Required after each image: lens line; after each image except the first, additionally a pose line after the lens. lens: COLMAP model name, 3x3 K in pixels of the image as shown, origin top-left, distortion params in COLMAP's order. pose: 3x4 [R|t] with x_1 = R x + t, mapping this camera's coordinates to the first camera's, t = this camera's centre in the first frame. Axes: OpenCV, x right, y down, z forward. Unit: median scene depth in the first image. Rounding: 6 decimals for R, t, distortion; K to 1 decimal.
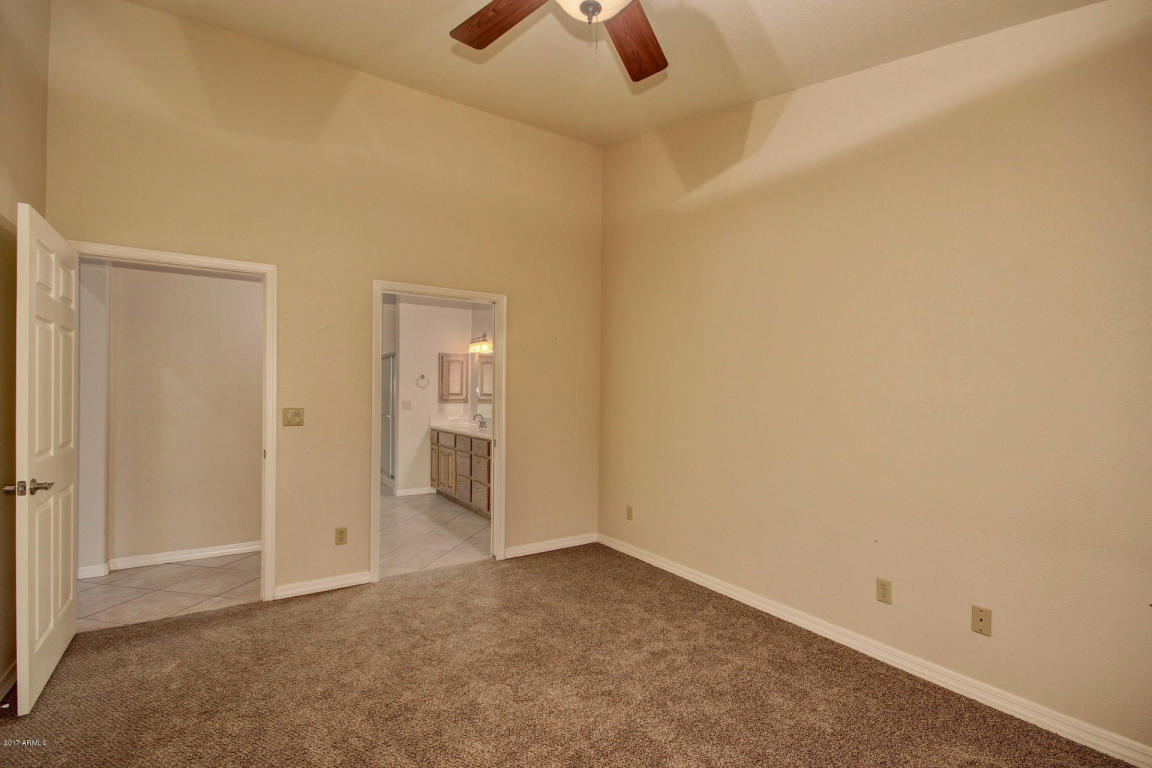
lens RADIAL K [[529.6, 0, 574.9], [0, 529.6, 400.4], [0, 0, 1]] dist [0.004974, -0.000694]
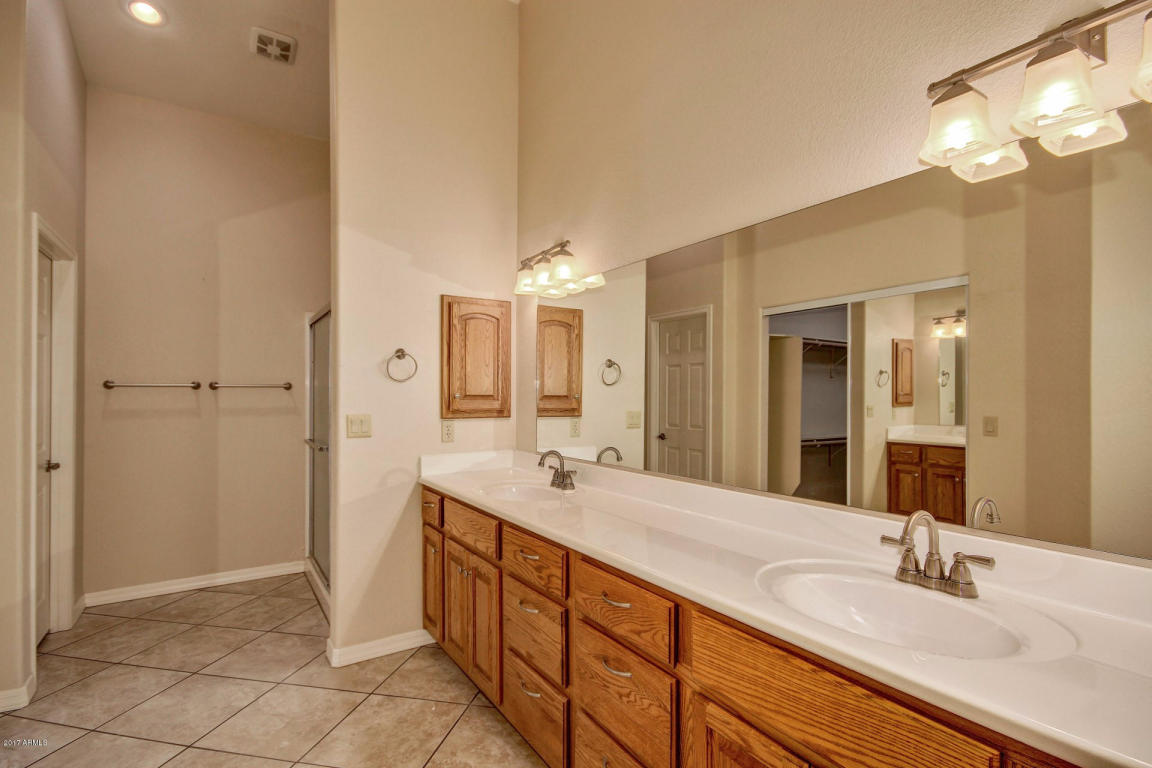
lens RADIAL K [[529.6, 0, 565.2], [0, 529.6, 393.8], [0, 0, 1]] dist [0.004974, -0.000694]
pose [[0.999935, -0.010801, 0.003649, -0.203919], [0.010858, 0.999812, -0.016041, -0.008873], [-0.003475, 0.016079, 0.999865, 0.740364]]
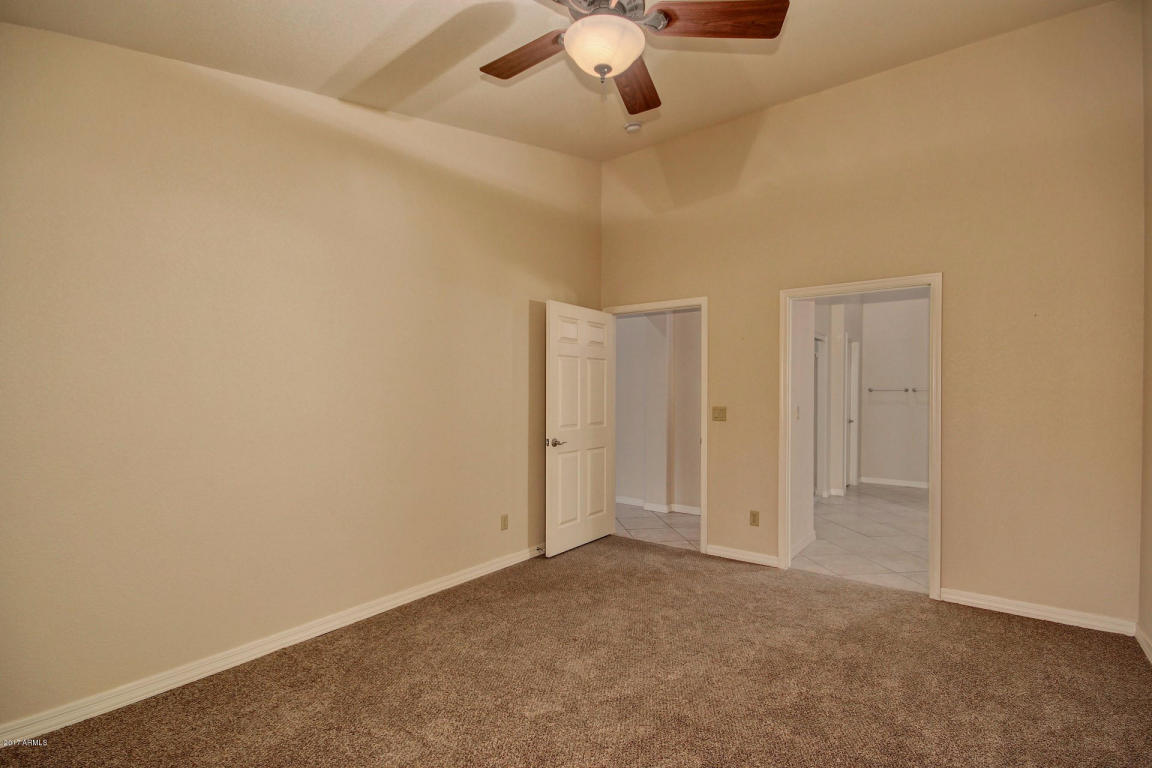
lens RADIAL K [[529.6, 0, 590.8], [0, 529.6, 399.6], [0, 0, 1]] dist [0.004974, -0.000694]
pose [[0.351166, 0.001446, -0.936312, 0.329513], [-0.011300, 0.999933, -0.002694, 0.002835], [0.936245, 0.011527, 0.351159, 0.166216]]
